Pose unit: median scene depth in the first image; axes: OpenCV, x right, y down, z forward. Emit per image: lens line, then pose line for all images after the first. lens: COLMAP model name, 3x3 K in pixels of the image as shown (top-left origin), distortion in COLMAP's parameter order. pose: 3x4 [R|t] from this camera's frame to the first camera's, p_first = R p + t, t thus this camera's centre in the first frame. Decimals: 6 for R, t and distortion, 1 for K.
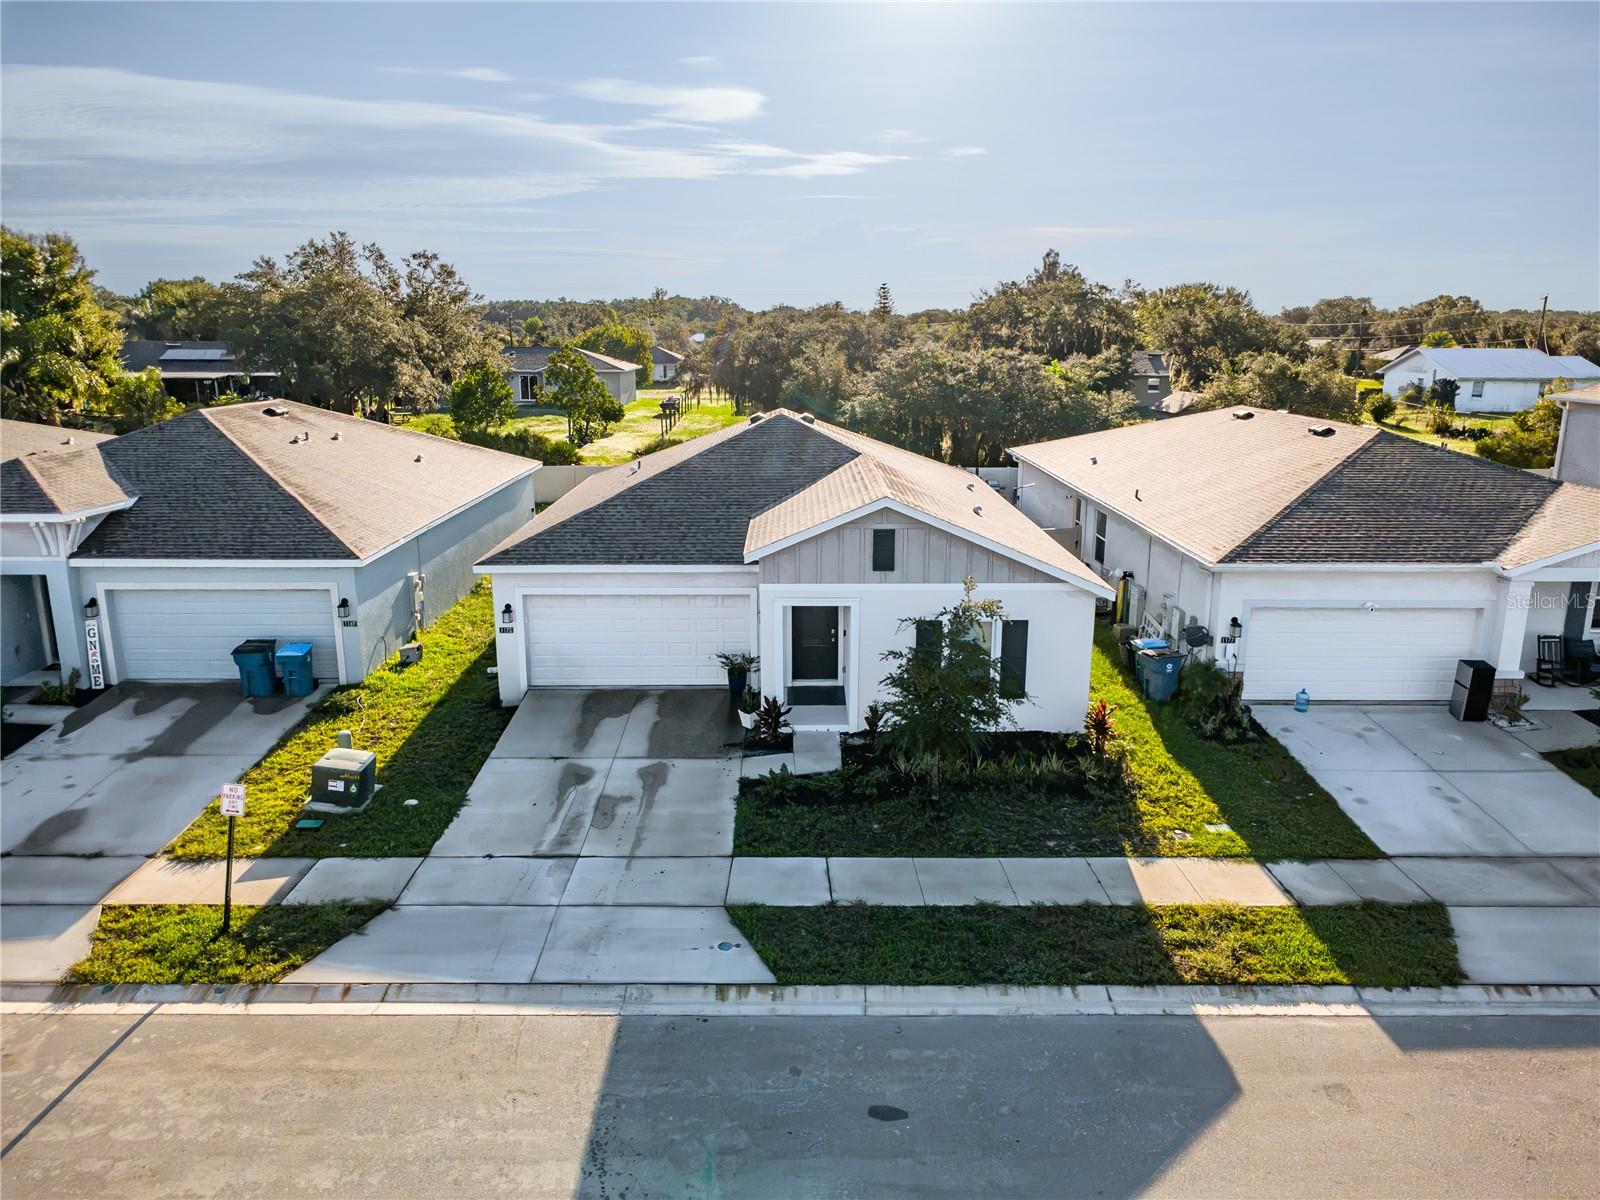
lens RADIAL K [[1125.6, 0, 800.0], [0, 1125.6, 600.0], [0, 0, 1]] dist [0.005407, -0.002332]
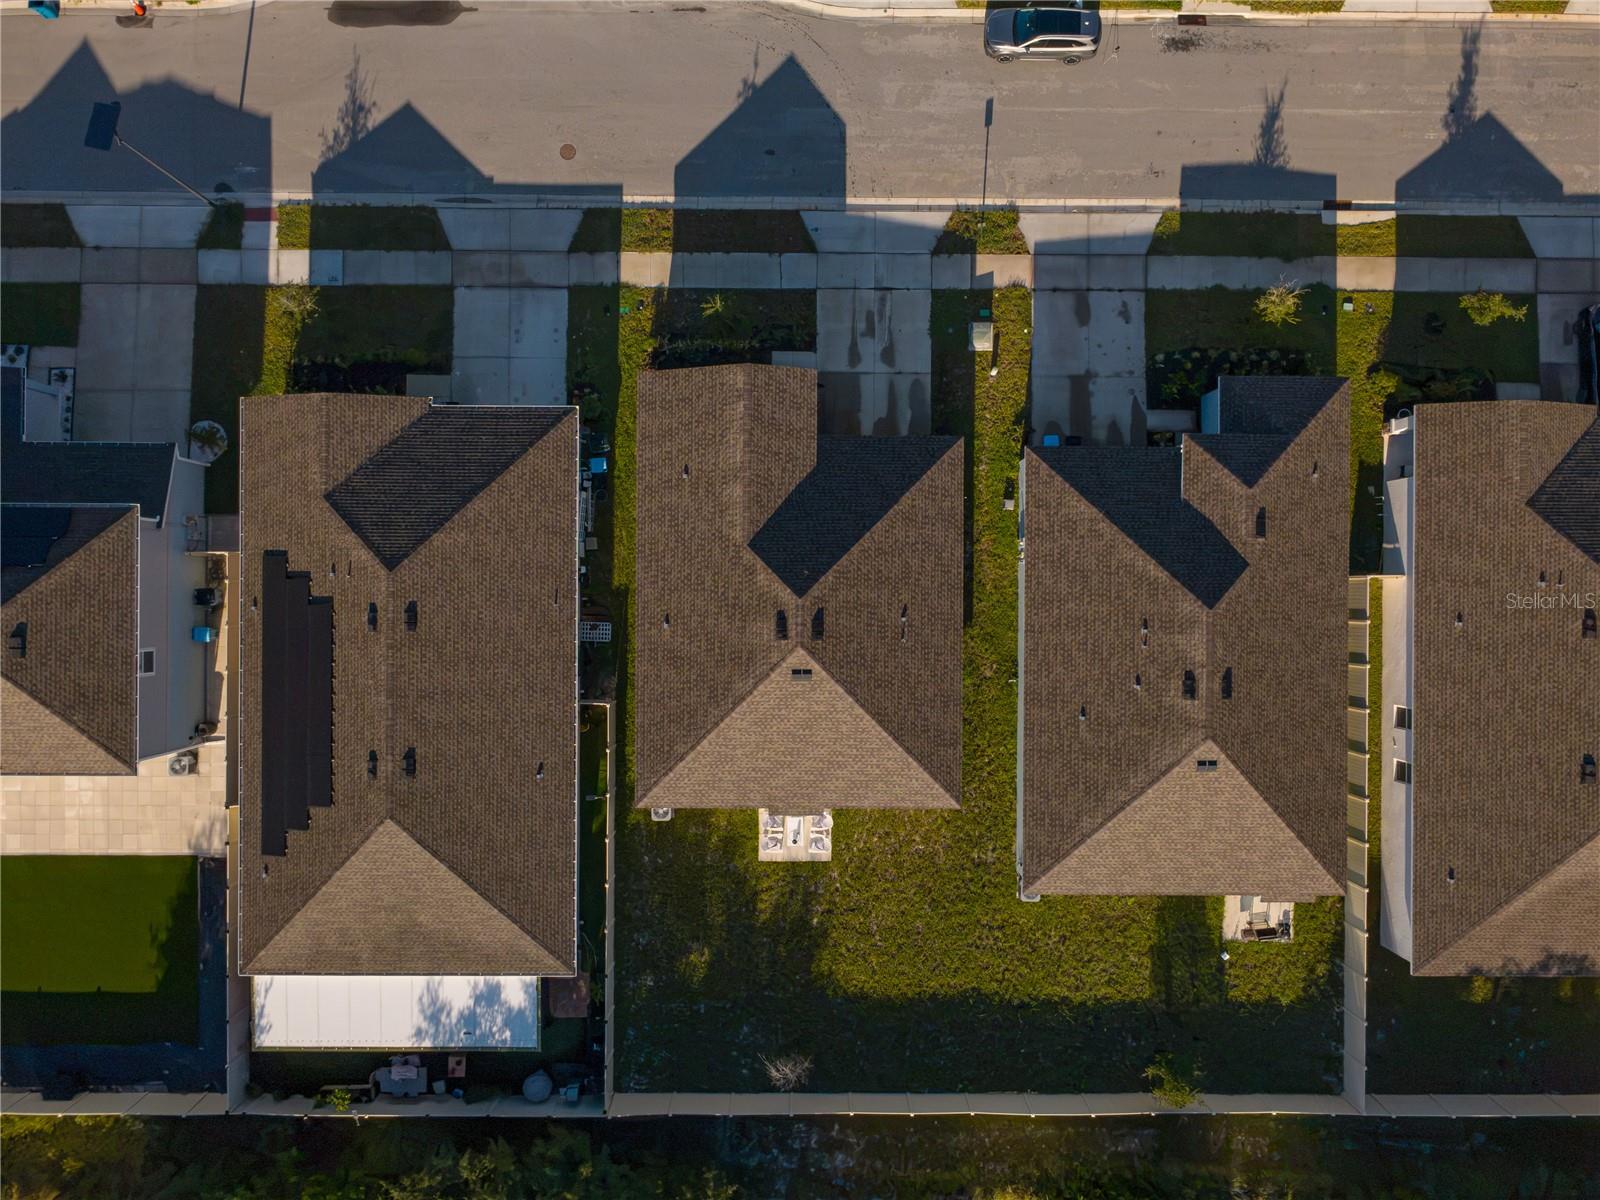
lens RADIAL K [[1125.6, 0, 800.0], [0, 1125.6, 600.0], [0, 0, 1]] dist [0.005407, -0.002332]
pose [[-0.999840, -0.012948, -0.012369, 0.001779], [-0.009027, -0.232133, 0.972642, -2.098099], [-0.015465, 0.972598, 0.231979, 0.914371]]
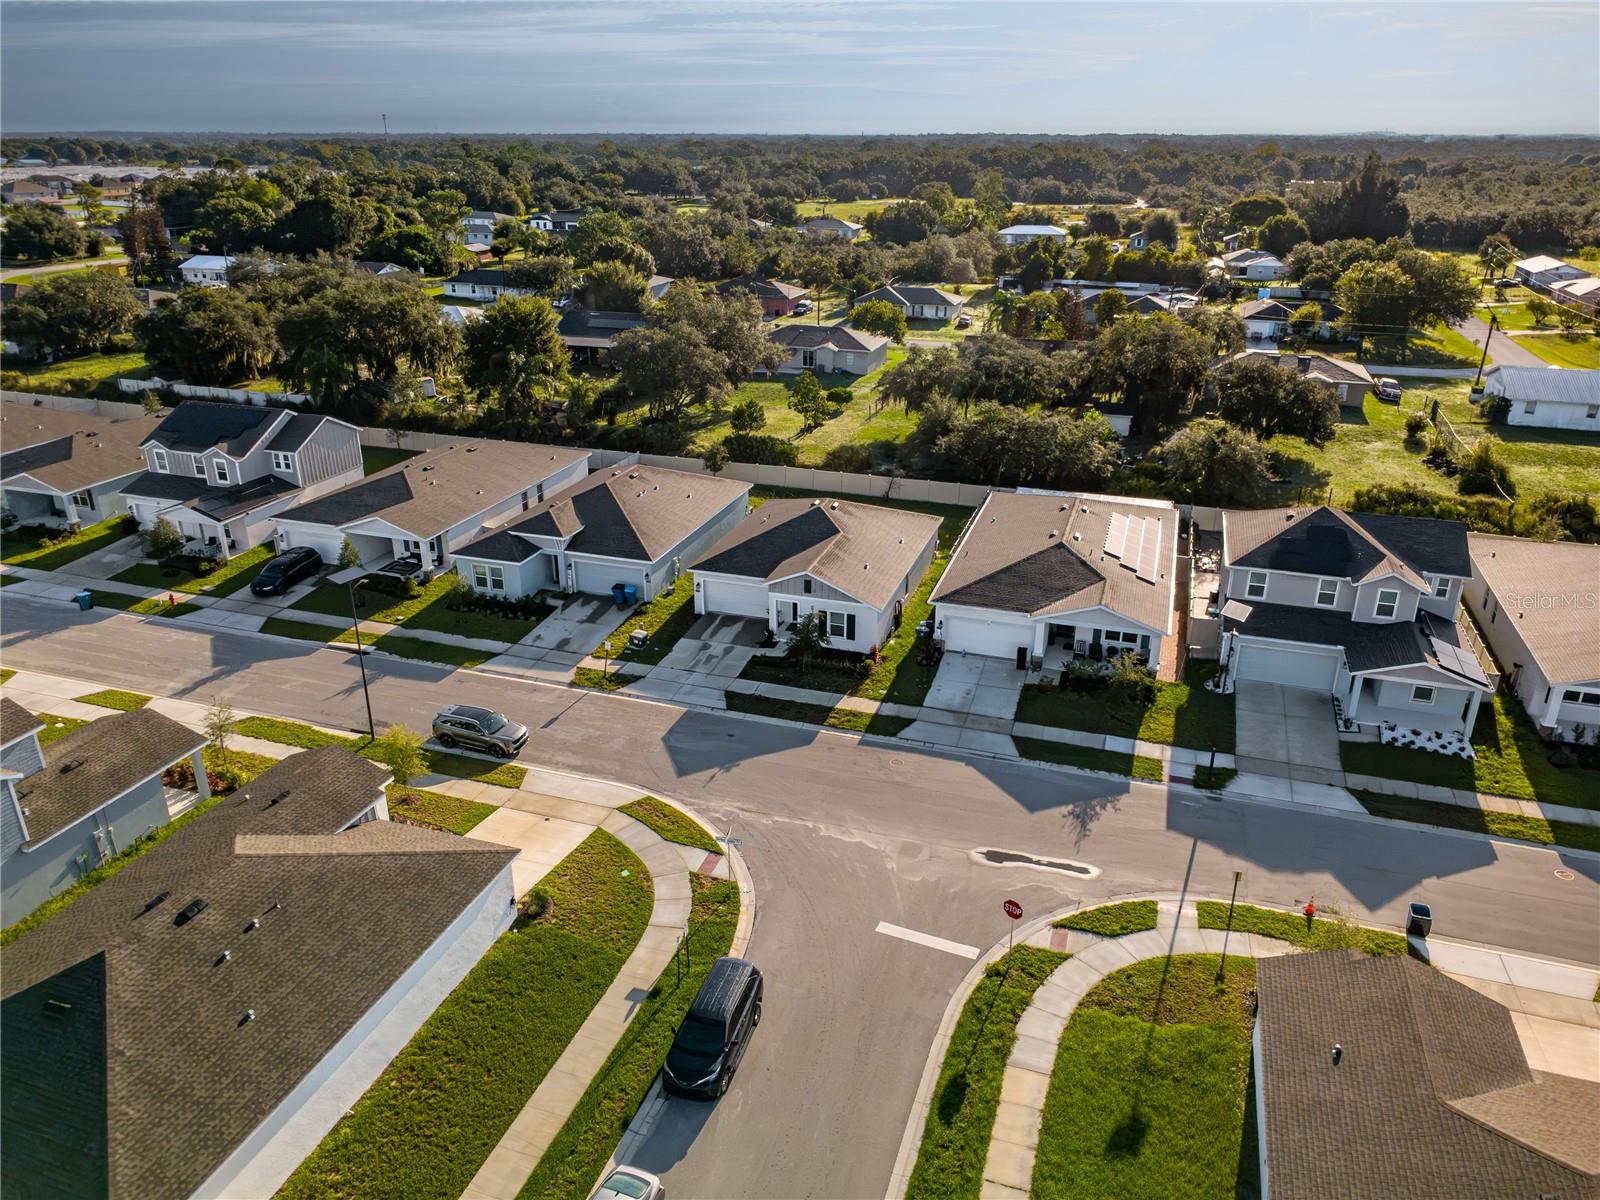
lens RADIAL K [[1125.6, 0, 800.0], [0, 1125.6, 600.0], [0, 0, 1]] dist [0.005407, -0.002332]
pose [[0.947058, 0.122182, -0.296906, 0.939590], [-0.075033, 0.983378, 0.165340, -0.497616], [0.312173, -0.134309, 0.940484, -1.810190]]
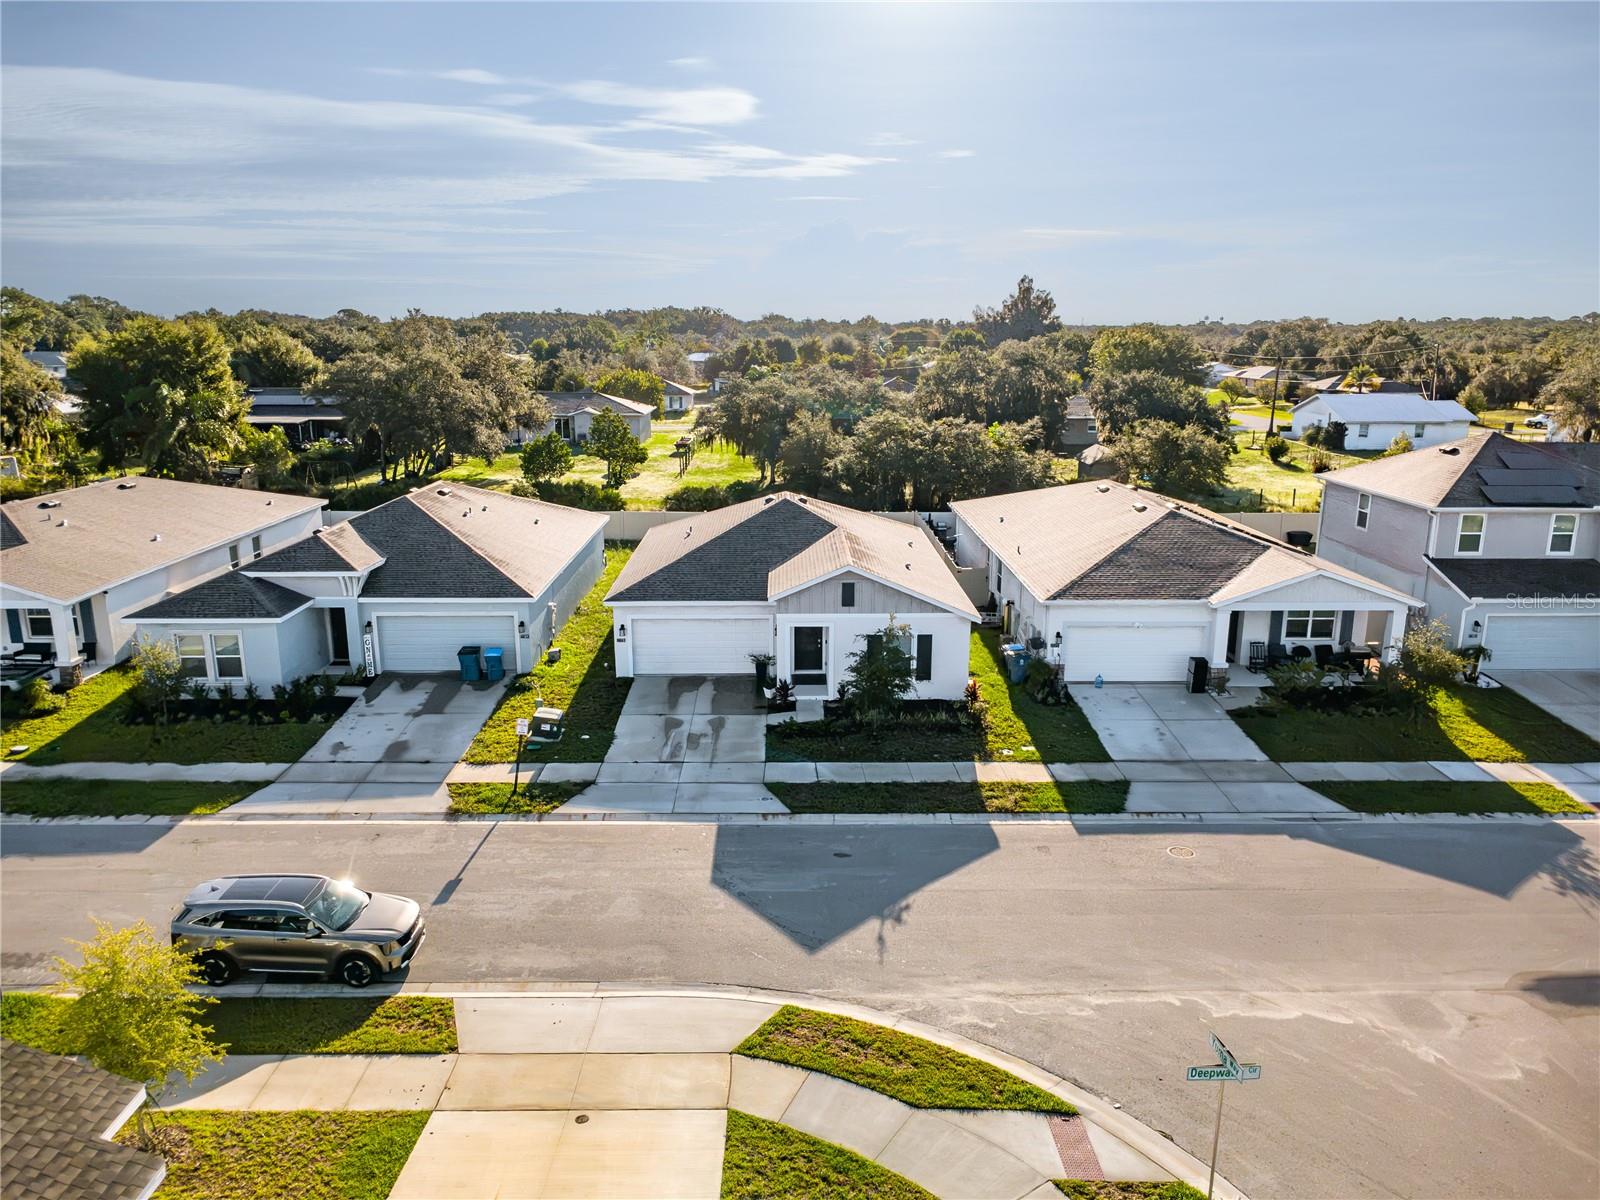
lens RADIAL K [[1125.6, 0, 800.0], [0, 1125.6, 600.0], [0, 0, 1]] dist [0.005407, -0.002332]
pose [[0.999955, -0.001790, 0.009308, -0.015956], [0.001799, 0.999998, -0.000926, -0.033953], [-0.009307, 0.000943, 0.999956, -0.733060]]
